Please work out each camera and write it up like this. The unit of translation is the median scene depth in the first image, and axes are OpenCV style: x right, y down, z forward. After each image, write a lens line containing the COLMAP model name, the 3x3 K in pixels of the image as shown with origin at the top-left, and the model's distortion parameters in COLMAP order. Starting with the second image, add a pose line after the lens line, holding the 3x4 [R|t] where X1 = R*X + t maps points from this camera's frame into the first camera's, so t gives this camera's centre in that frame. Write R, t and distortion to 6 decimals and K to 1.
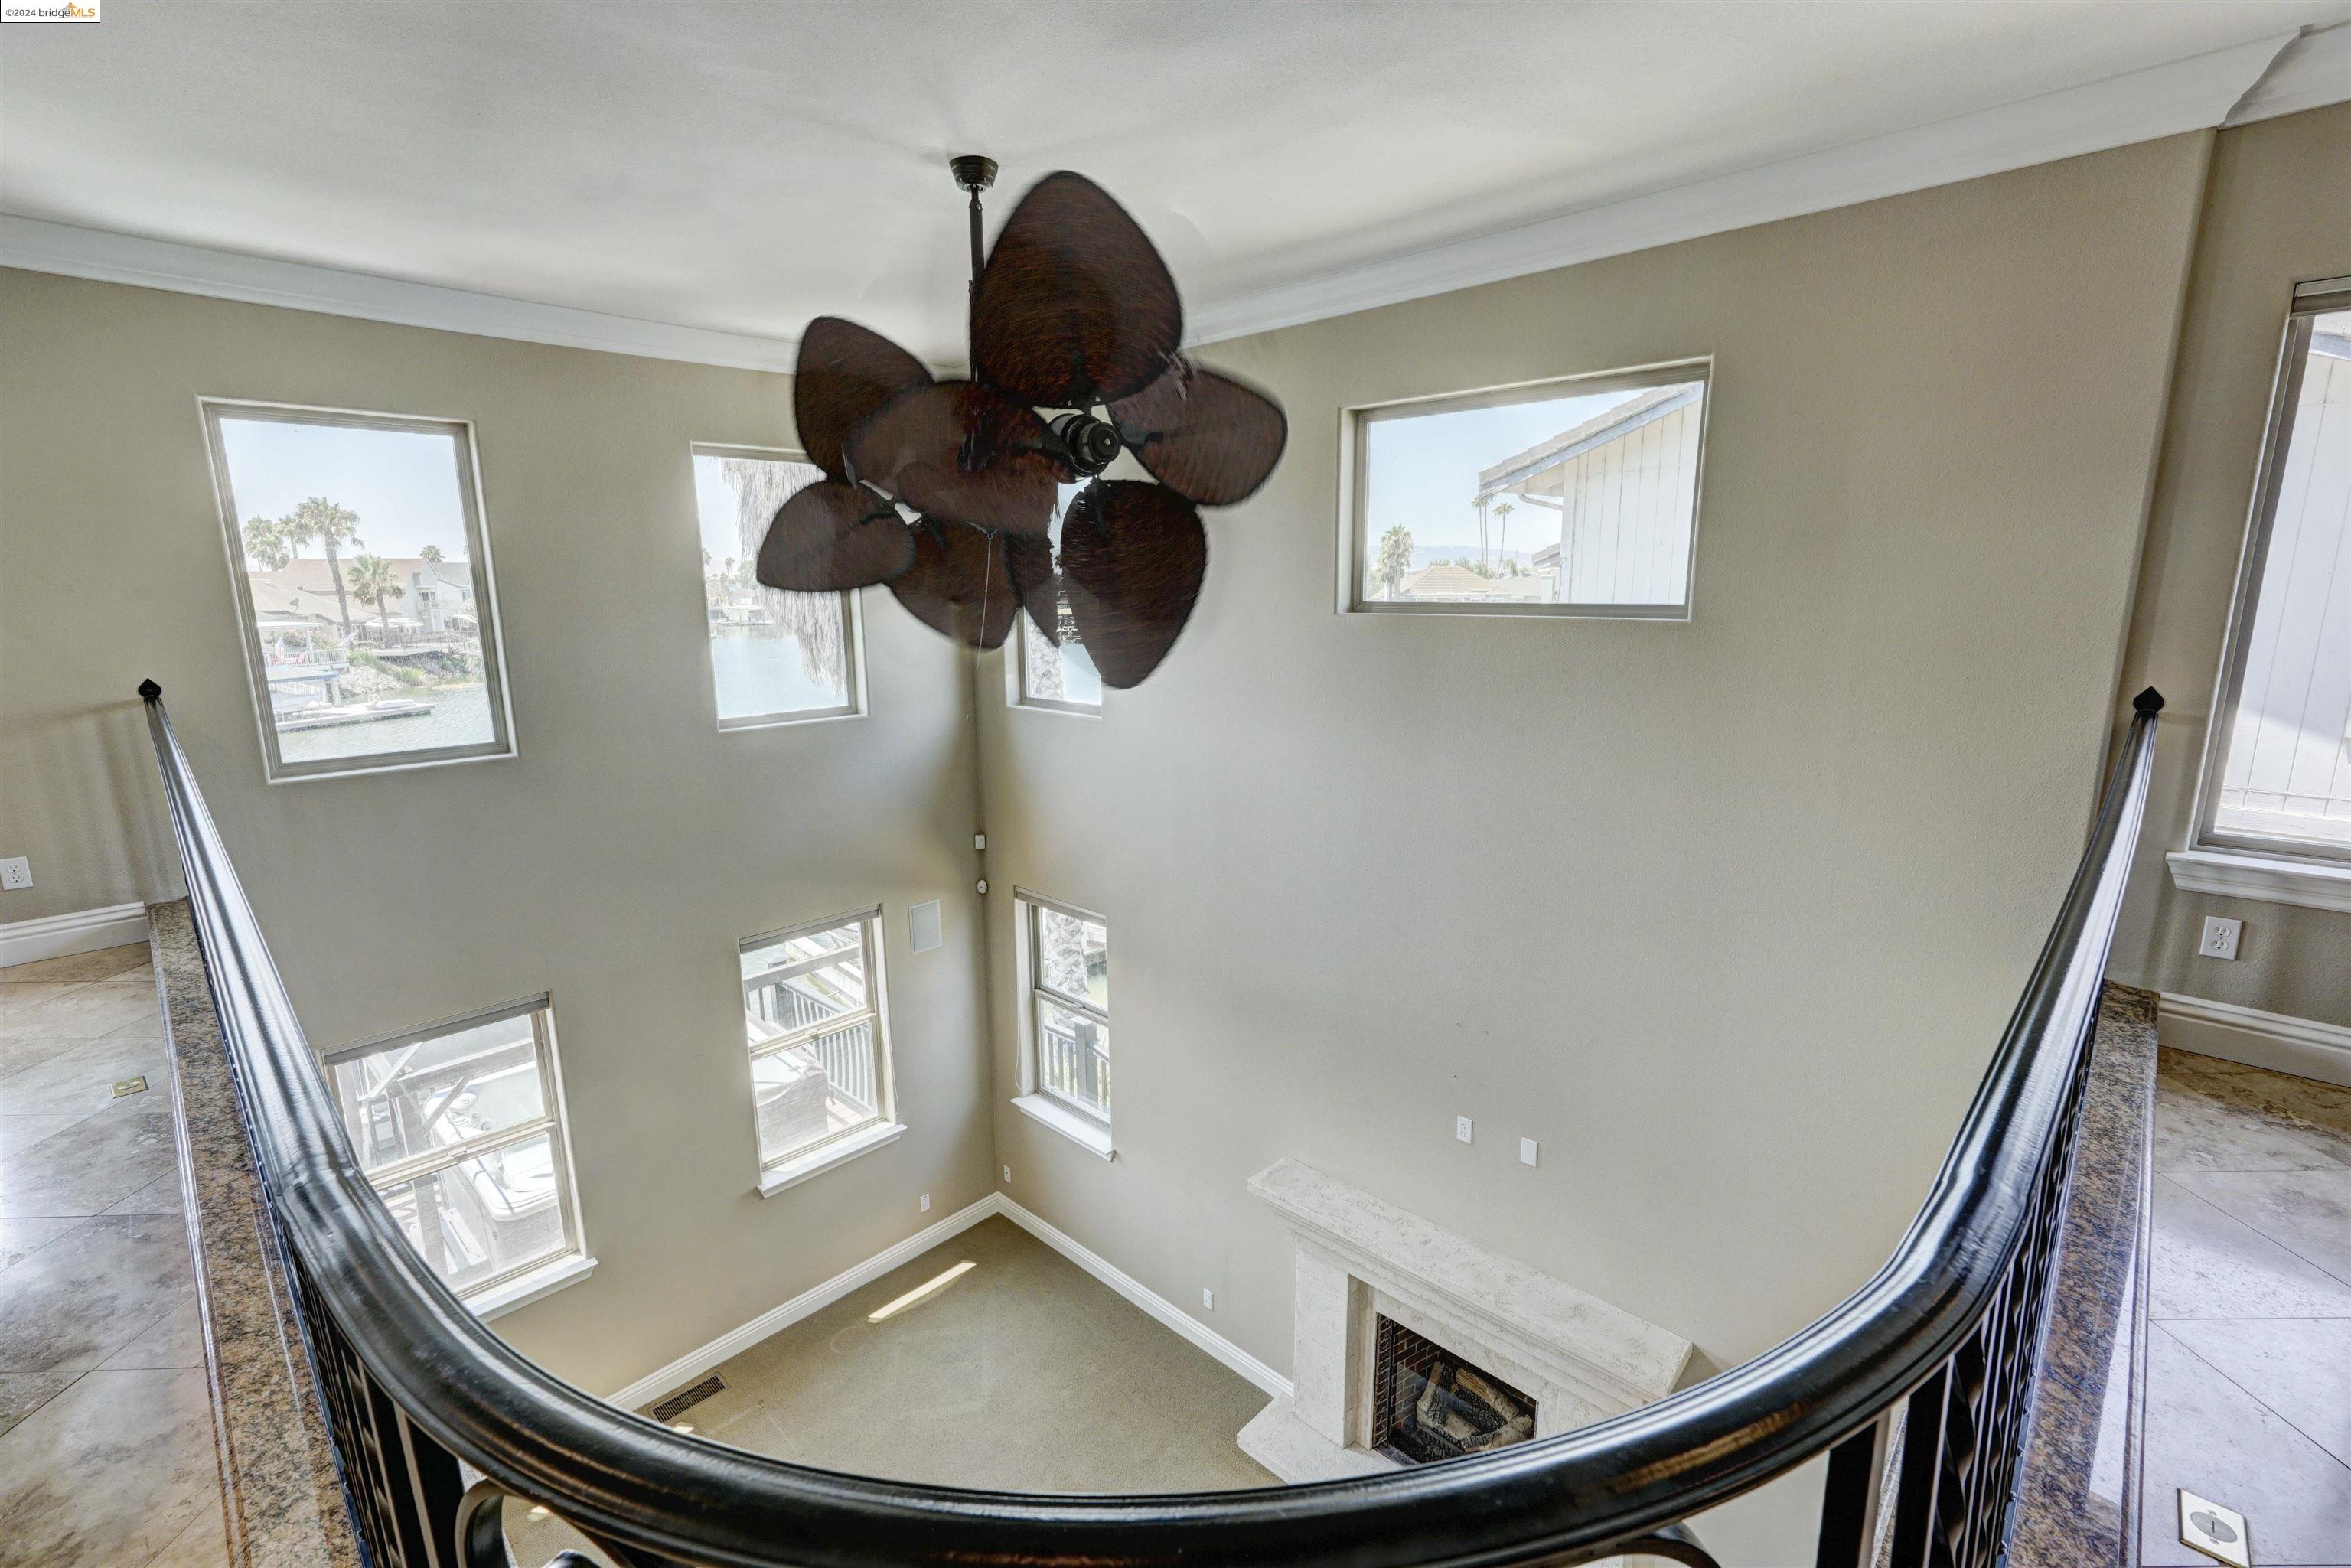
lens RADIAL K [[1022.4, 0, 1175.4], [0, 1022.4, 788.2], [0, 0, 1]] dist [-0.018253, 0.009959]
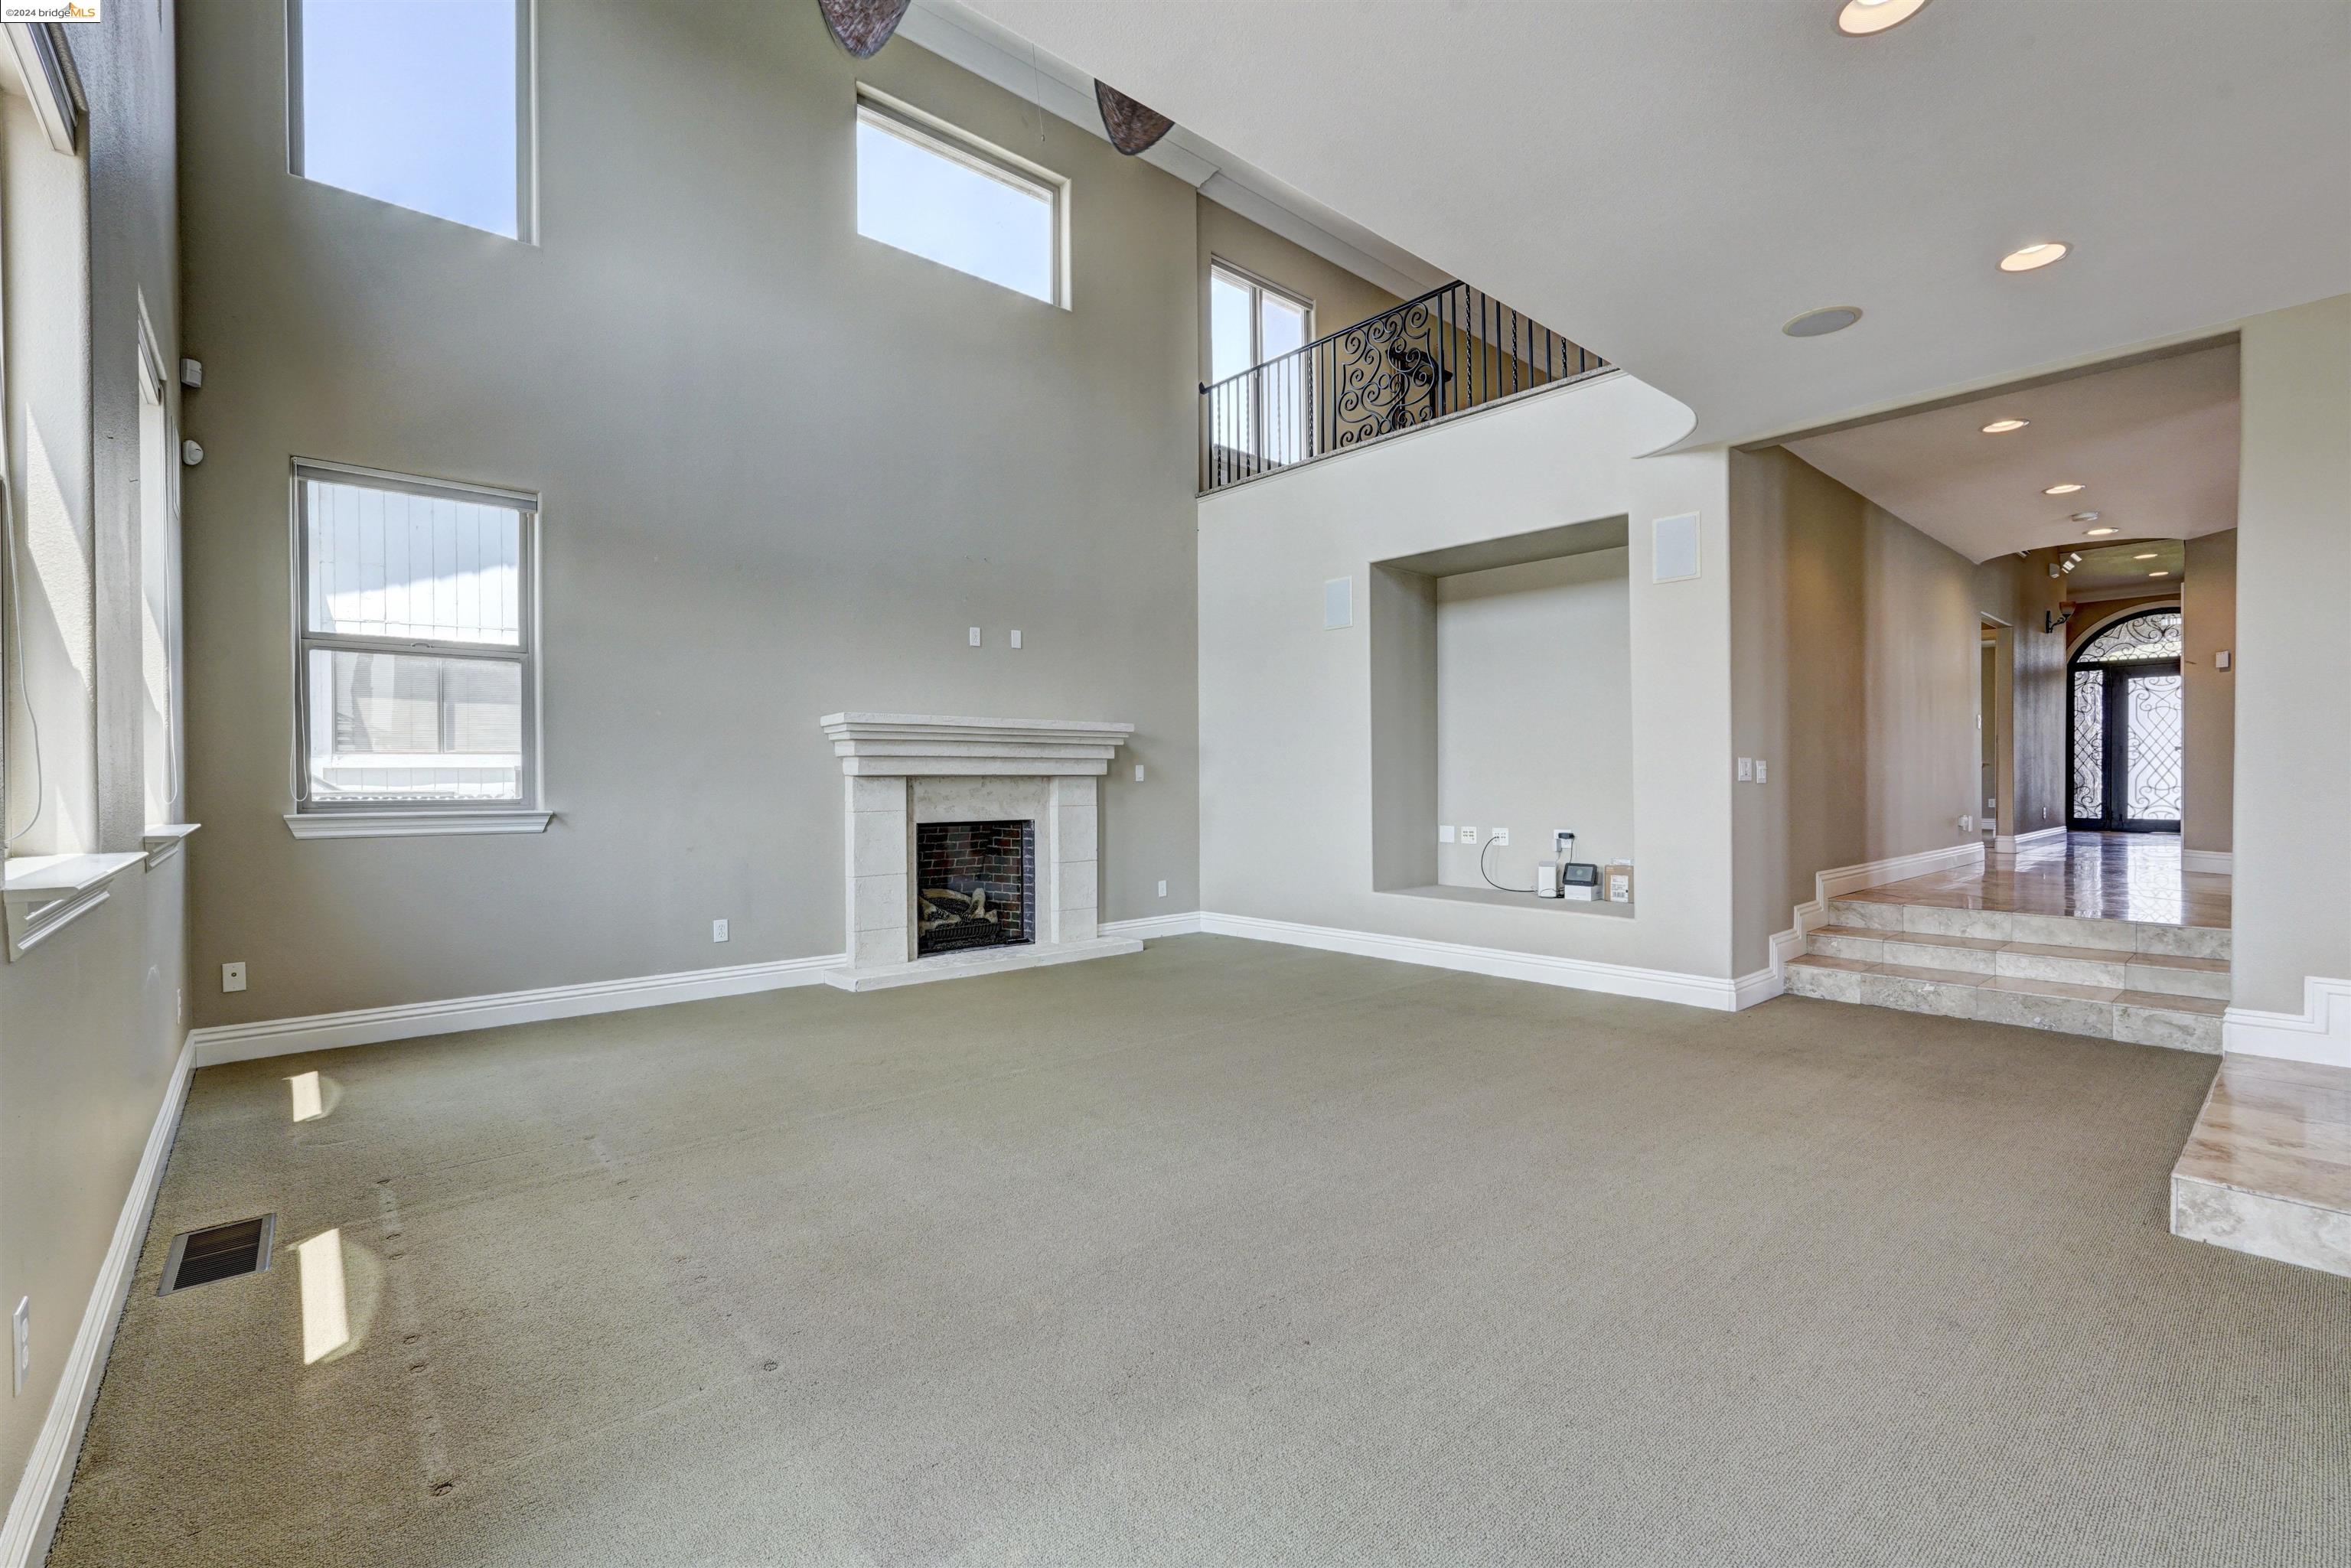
lens RADIAL K [[1043.8, 0, 1177.2], [0, 1043.8, 789.0], [0, 0, 1]] dist [-0.014714, 0.006725]
pose [[0.088630, -0.003027, 0.996060, -0.761027], [0.195275, 0.980643, -0.014395, 0.421557], [-0.976736, 0.195782, 0.087506, 0.445857]]
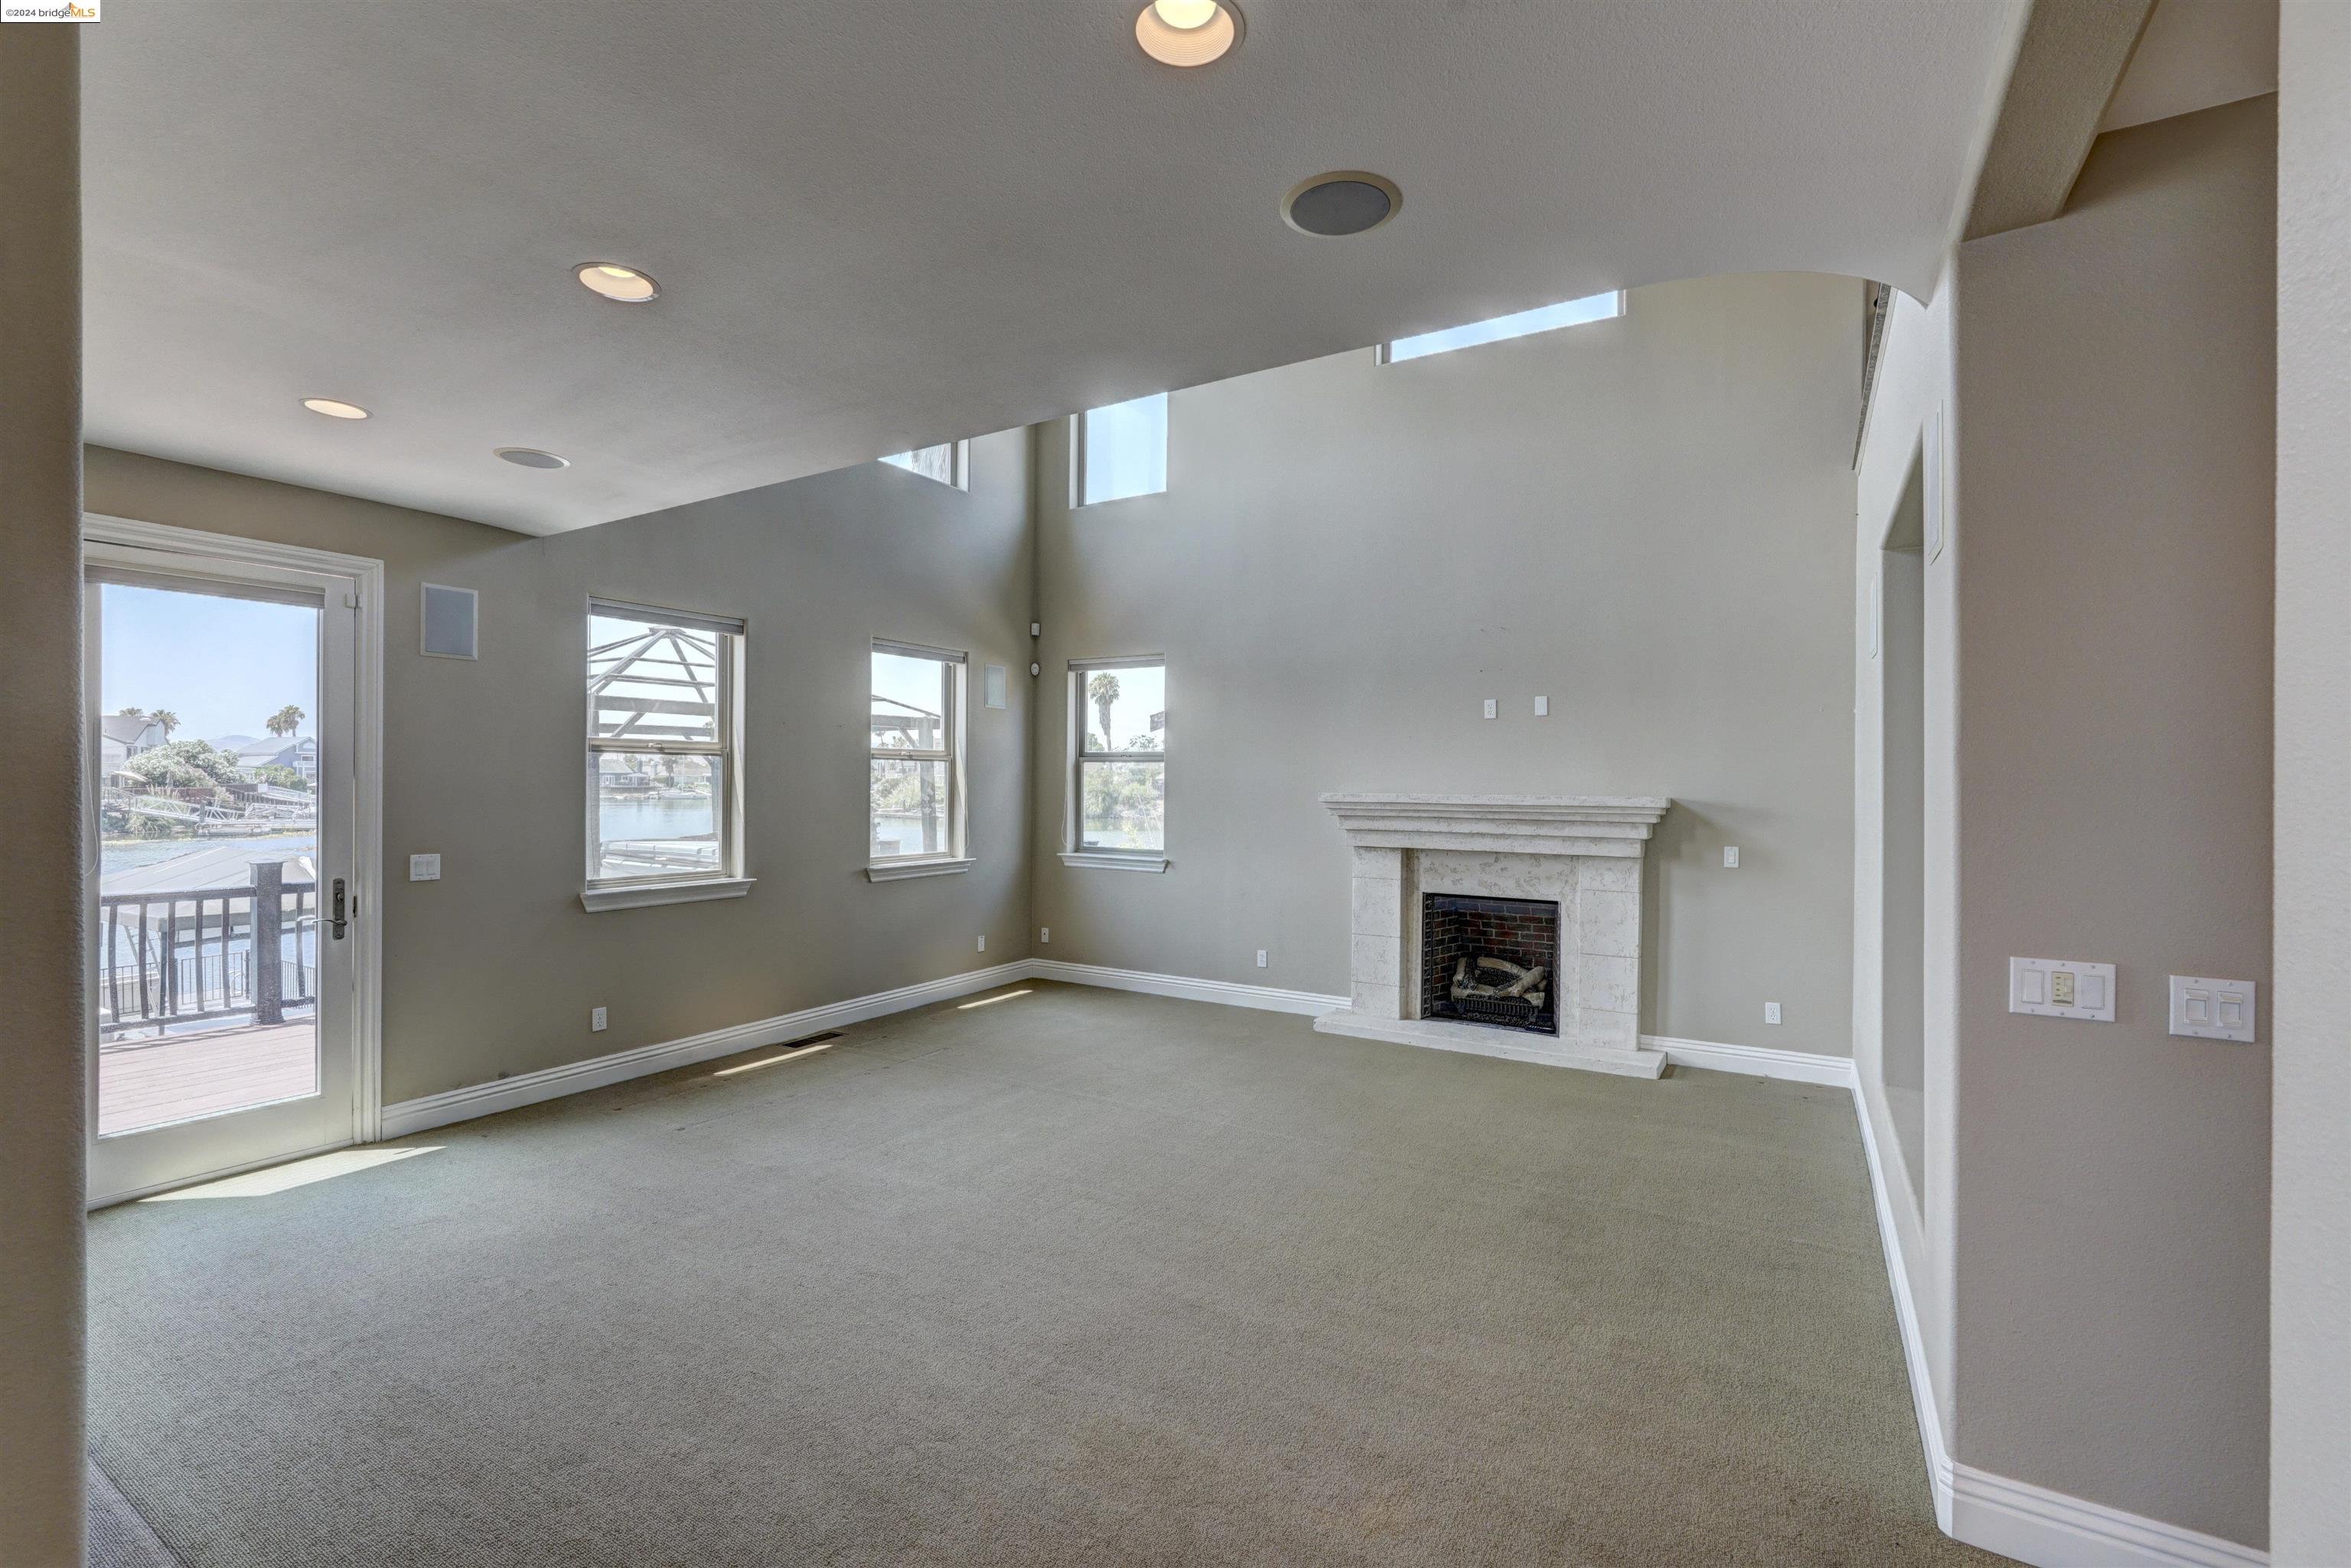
lens RADIAL K [[1022.4, 0, 1175.4], [0, 1022.4, 788.2], [0, 0, 1]] dist [-0.018253, 0.009959]
pose [[0.977491, 0.015629, 0.210398, -0.286651], [0.024304, 0.982271, -0.185882, 0.470410], [-0.209573, 0.186811, 0.959782, -0.142237]]
